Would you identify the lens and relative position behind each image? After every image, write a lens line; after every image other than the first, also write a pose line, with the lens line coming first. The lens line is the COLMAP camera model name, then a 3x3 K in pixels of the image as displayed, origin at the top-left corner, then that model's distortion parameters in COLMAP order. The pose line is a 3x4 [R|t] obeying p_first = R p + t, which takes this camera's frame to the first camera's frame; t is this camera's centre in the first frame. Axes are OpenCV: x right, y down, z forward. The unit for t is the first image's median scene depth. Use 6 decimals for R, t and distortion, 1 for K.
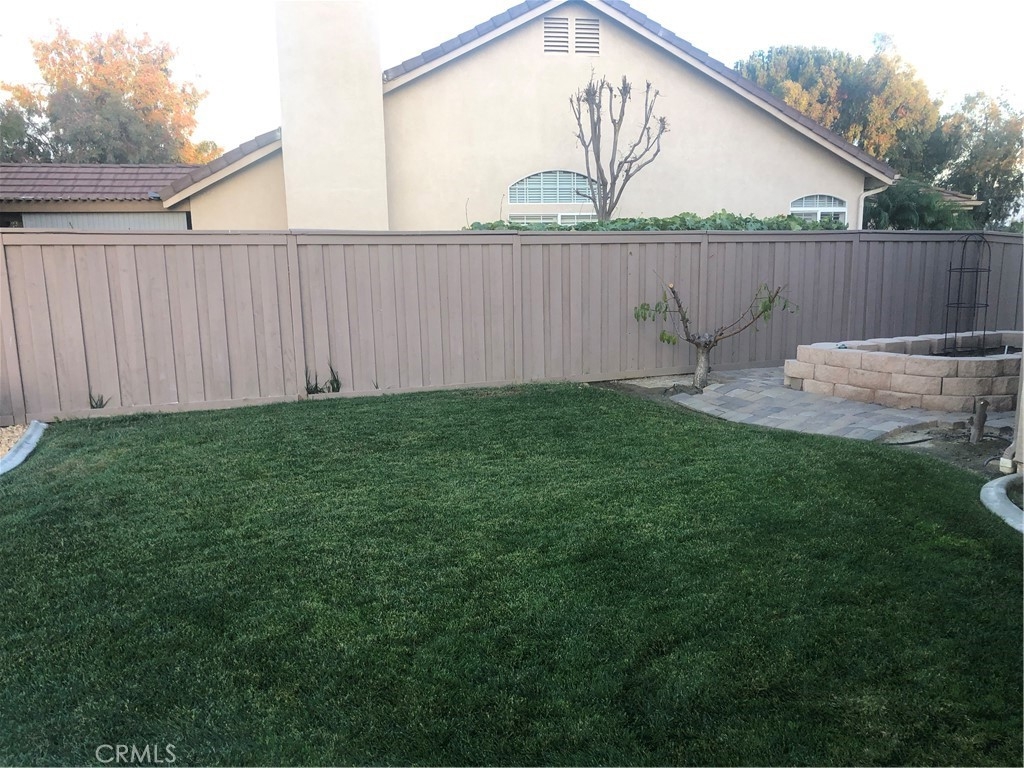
lens RADIAL K [[733.0, 0, 515.4], [0, 733.0, 385.0], [0, 0, 1]] dist [-0.048965, -0.000468]
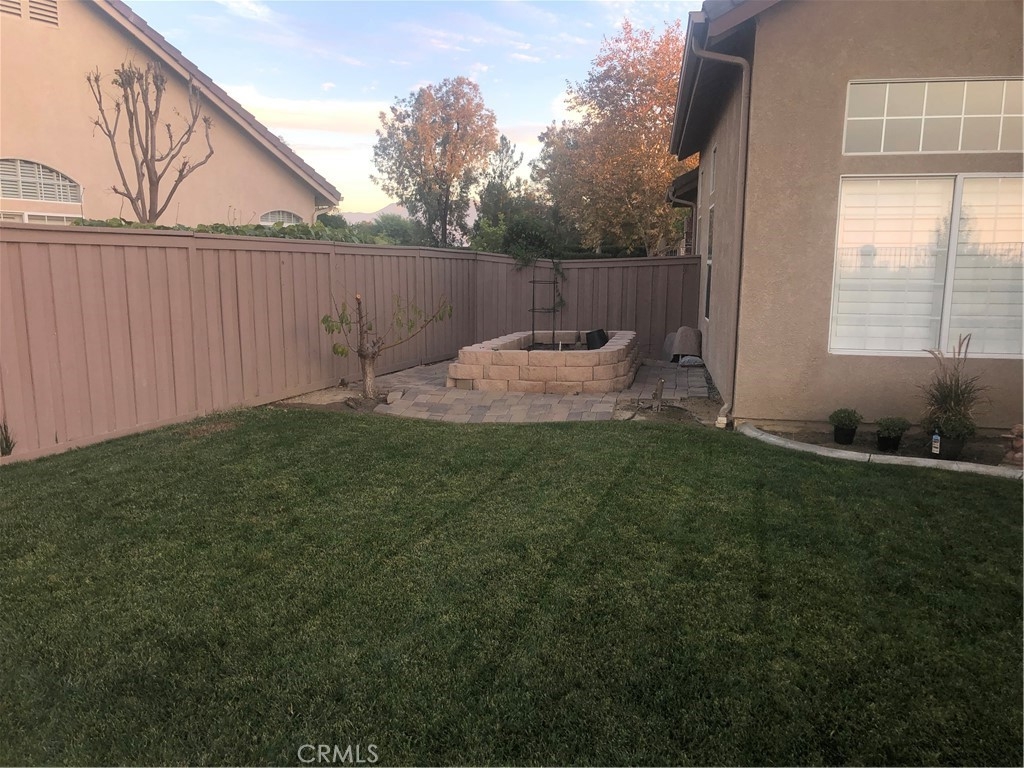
lens RADIAL K [[733.0, 0, 515.4], [0, 733.0, 385.0], [0, 0, 1]] dist [-0.048965, -0.000468]
pose [[0.702478, -0.091463, 0.705804, -0.213363], [0.102259, 0.994389, 0.027083, -0.014366], [-0.704321, 0.053150, 0.707889, 0.100605]]
